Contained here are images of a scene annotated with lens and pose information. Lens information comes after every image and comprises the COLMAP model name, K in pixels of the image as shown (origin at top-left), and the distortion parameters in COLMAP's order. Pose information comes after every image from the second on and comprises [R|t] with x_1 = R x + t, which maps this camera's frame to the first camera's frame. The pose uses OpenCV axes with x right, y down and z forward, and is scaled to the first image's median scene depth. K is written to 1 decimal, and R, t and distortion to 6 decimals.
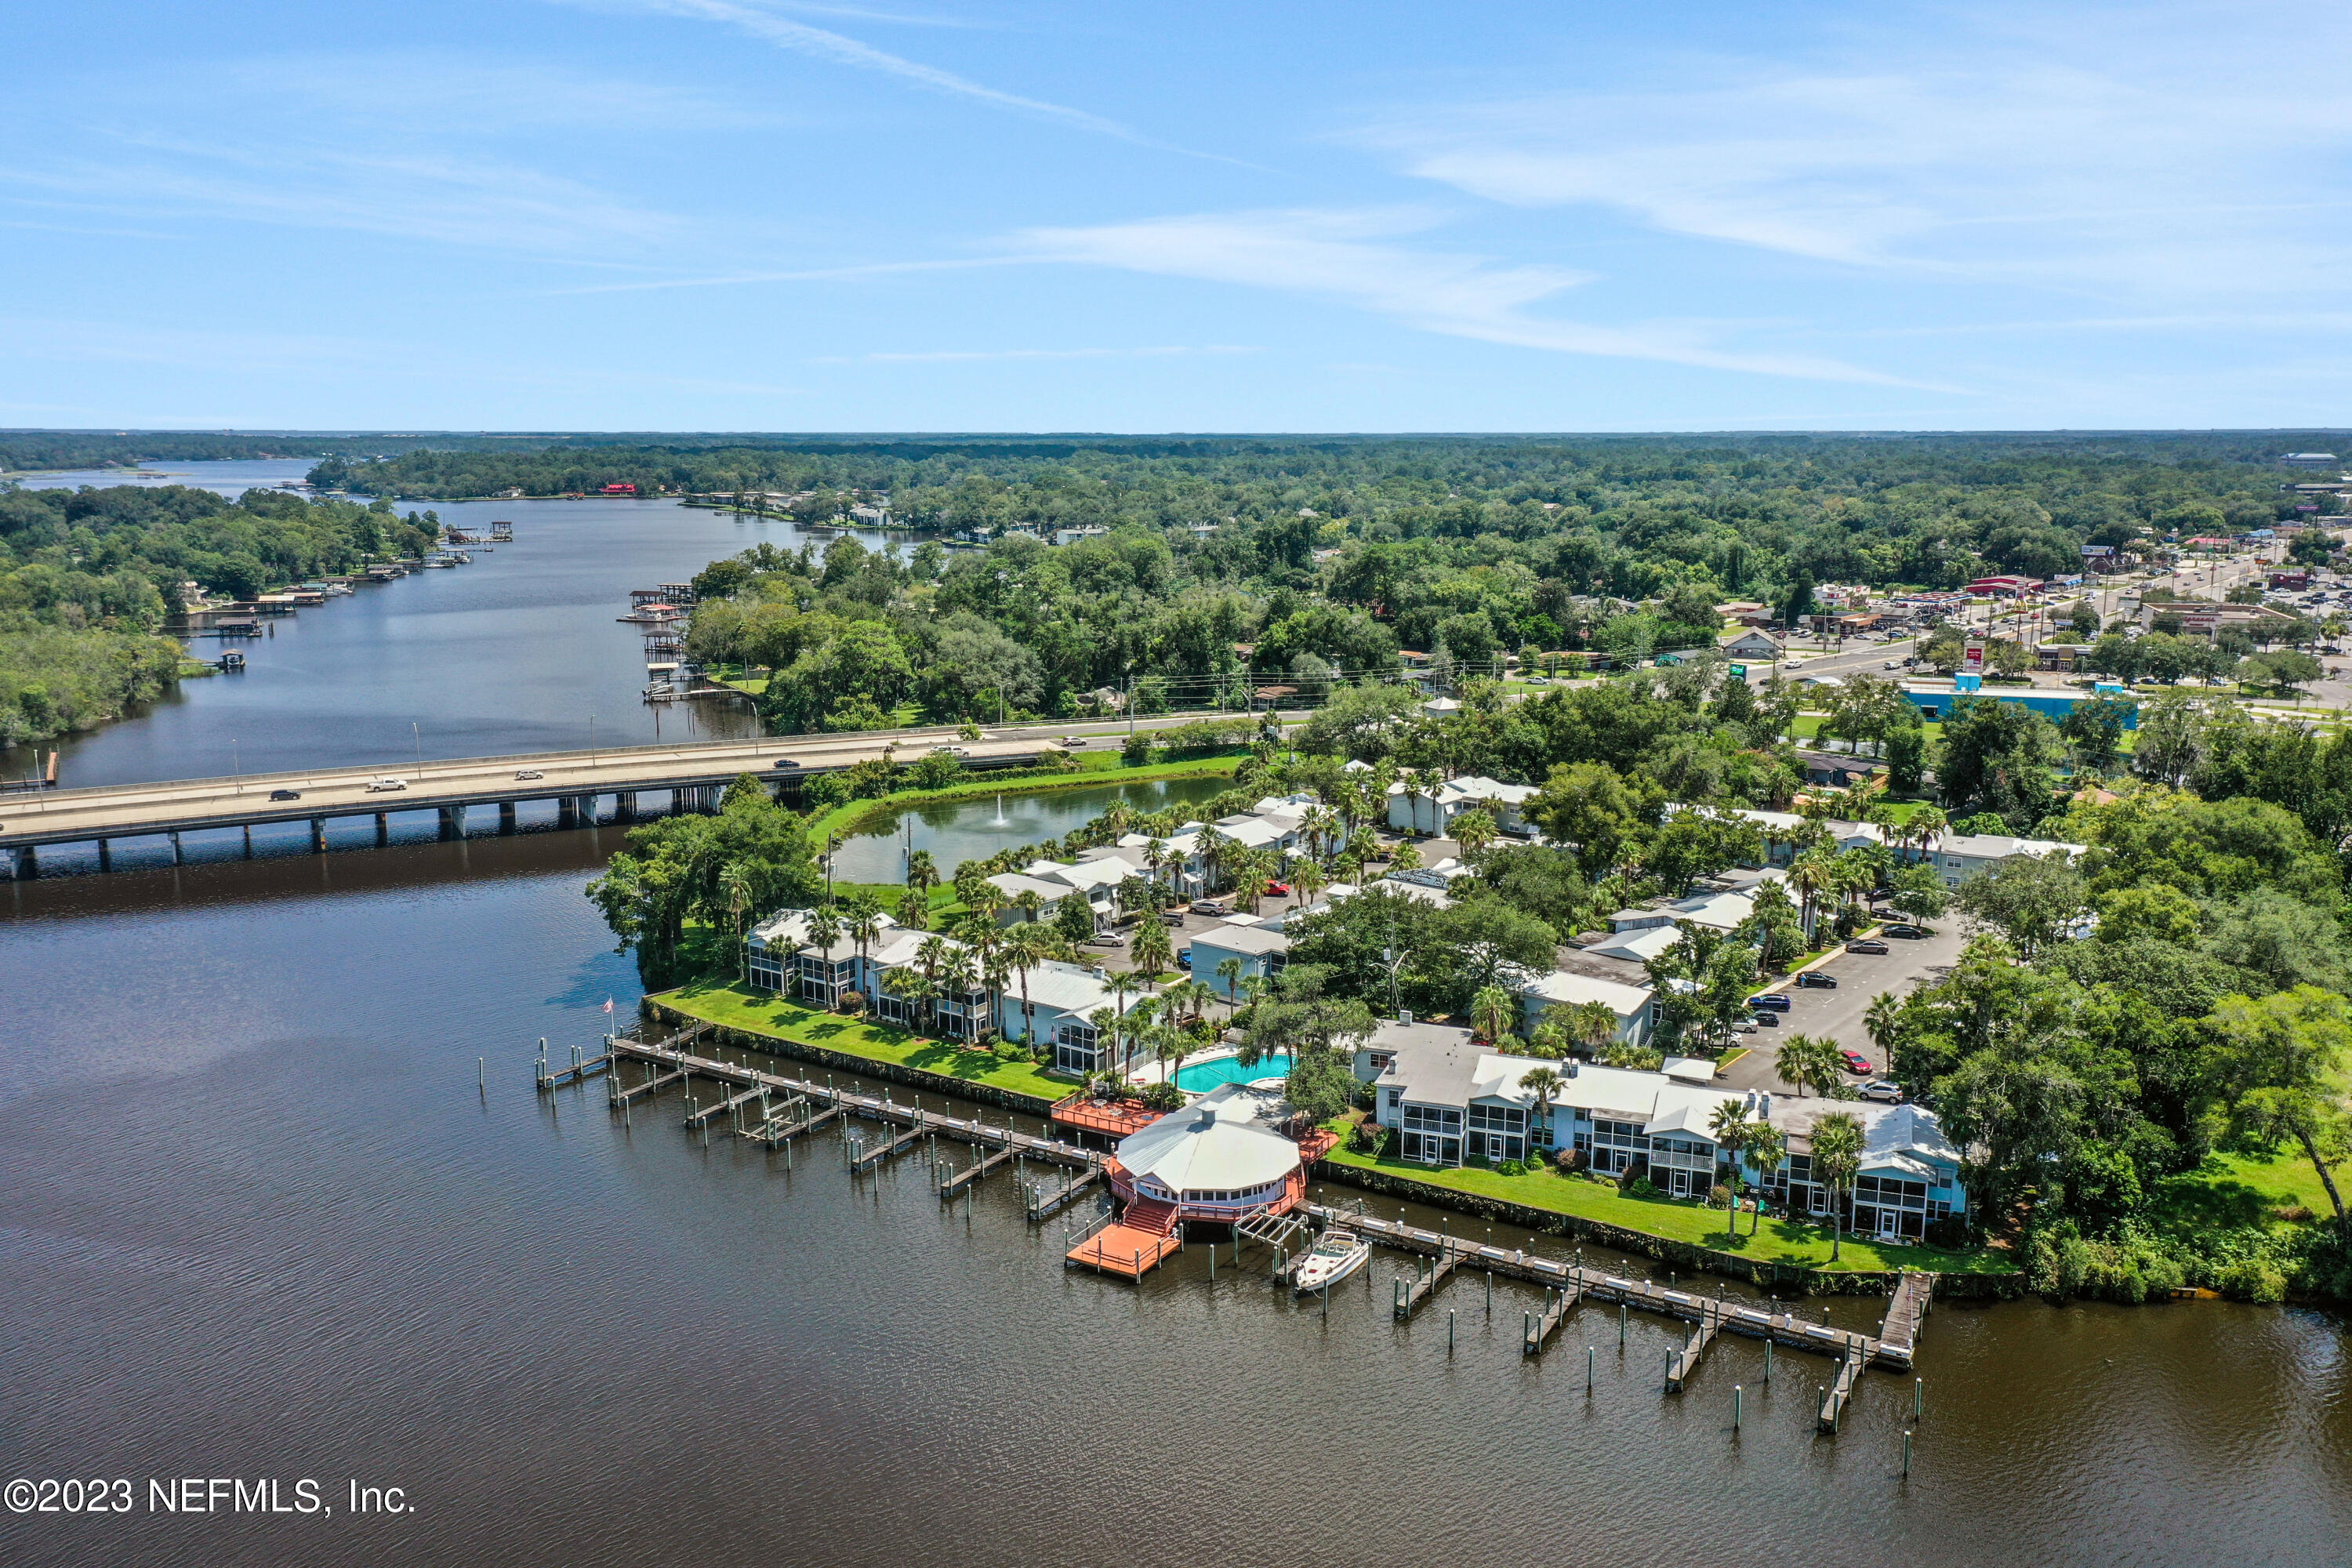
lens RADIAL K [[1859.0, 0, 1176.0], [0, 1859.0, 784.0], [0, 0, 1]] dist [0.001158, 0.004814]
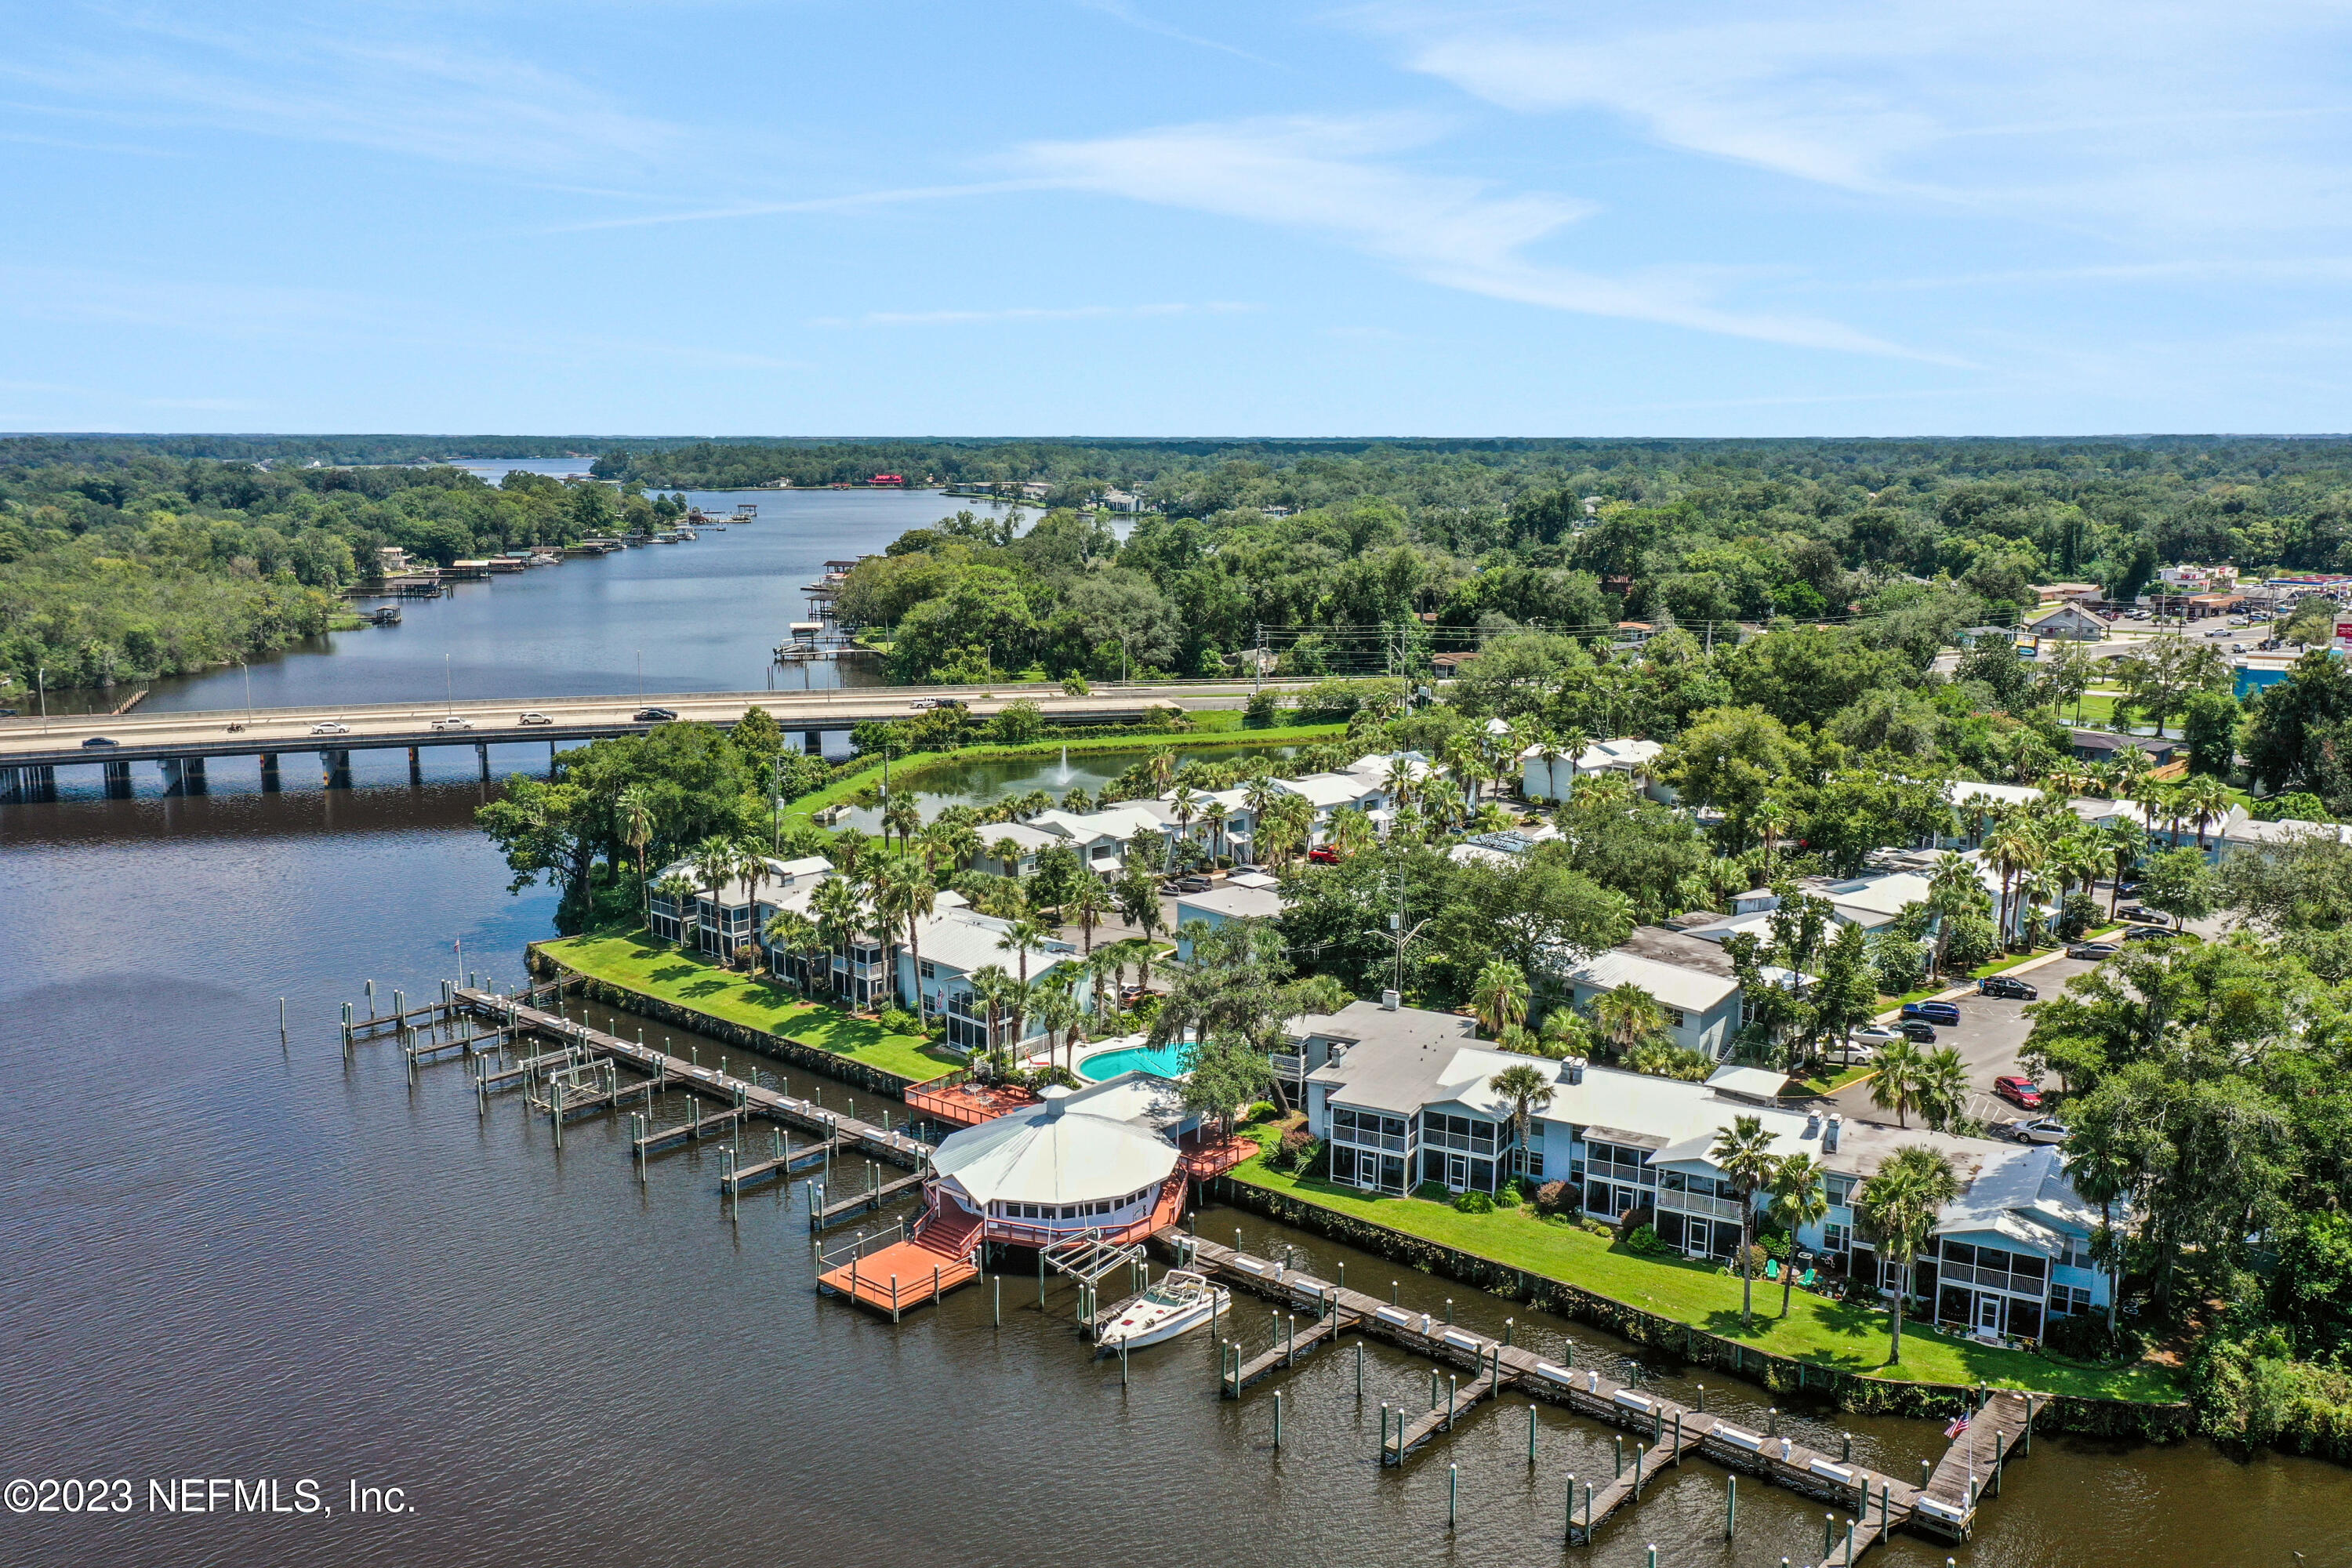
lens RADIAL K [[1951.7, 0, 1176.0], [0, 1951.7, 784.0], [0, 0, 1]] dist [0.003579, -0.004491]
pose [[0.986408, 0.029122, -0.161711, 0.141570], [-0.031179, 0.999462, -0.010199, 0.042742], [0.161327, 0.015103, 0.986785, 0.177984]]
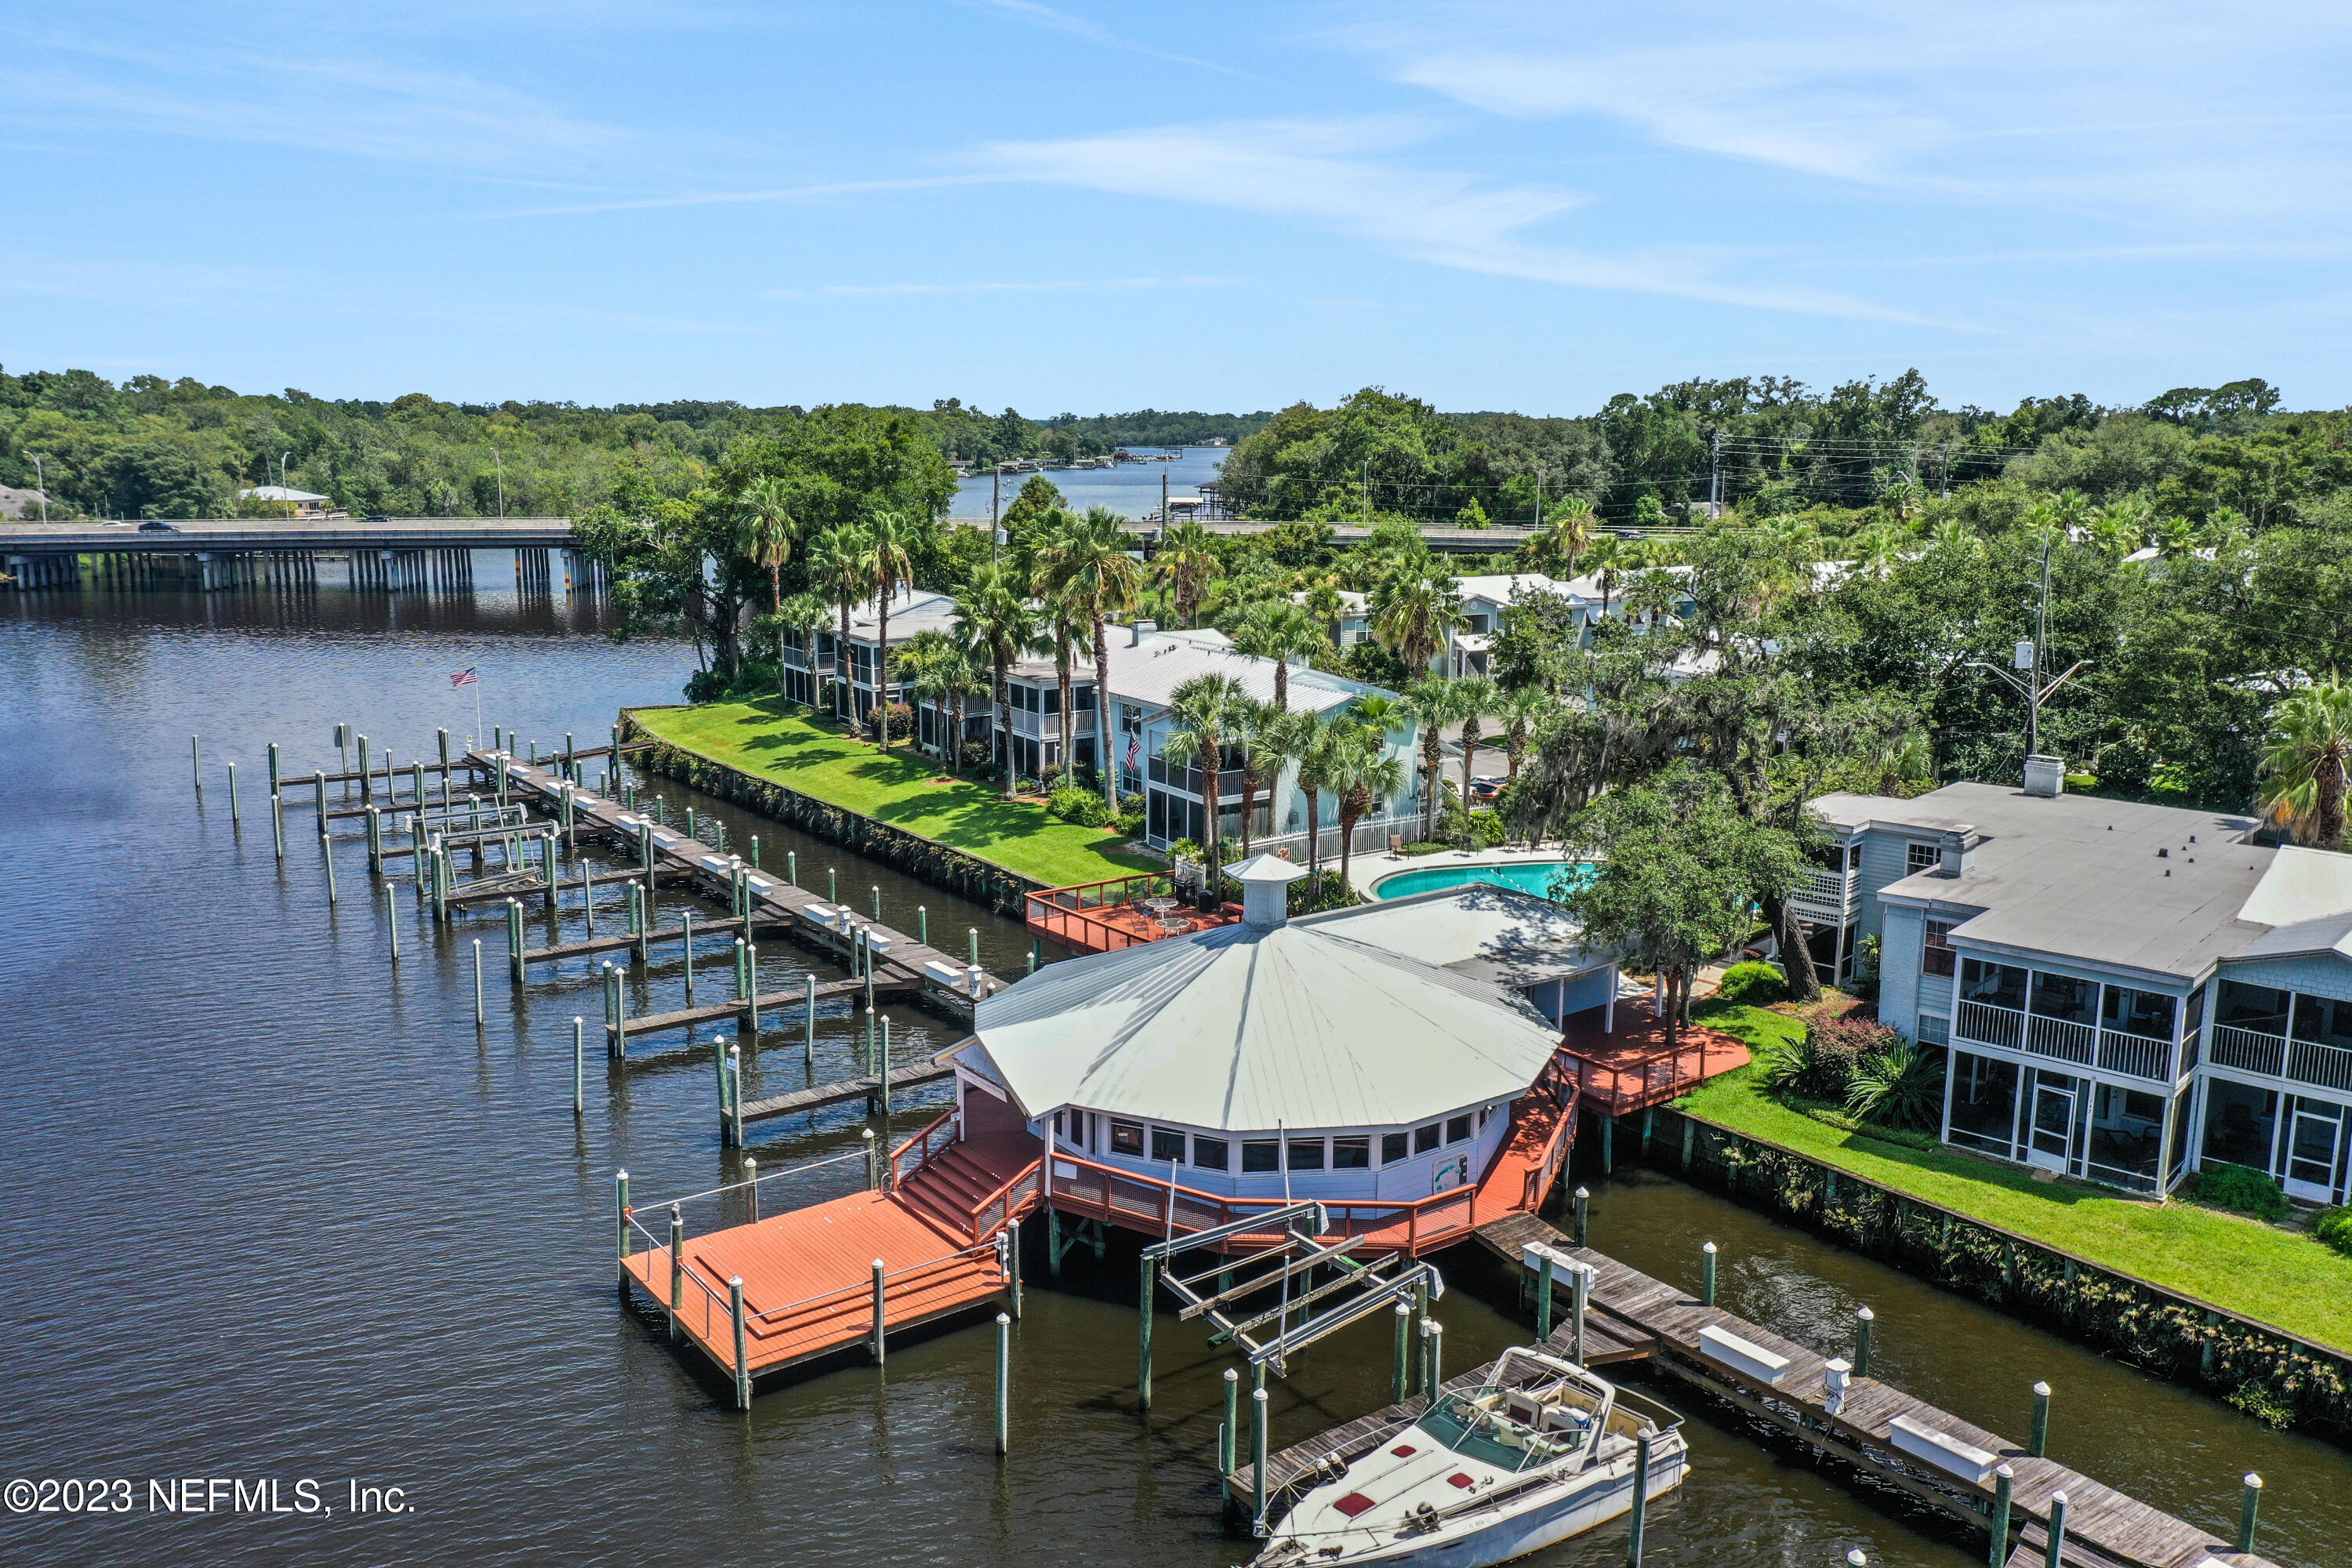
lens RADIAL K [[1859.0, 0, 1176.0], [0, 1859.0, 784.0], [0, 0, 1]] dist [0.001158, 0.004814]
pose [[0.923942, 0.075906, -0.374925, 0.090179], [-0.076556, 0.996978, 0.013186, 0.117577], [0.374793, 0.016519, 0.926961, 0.531664]]
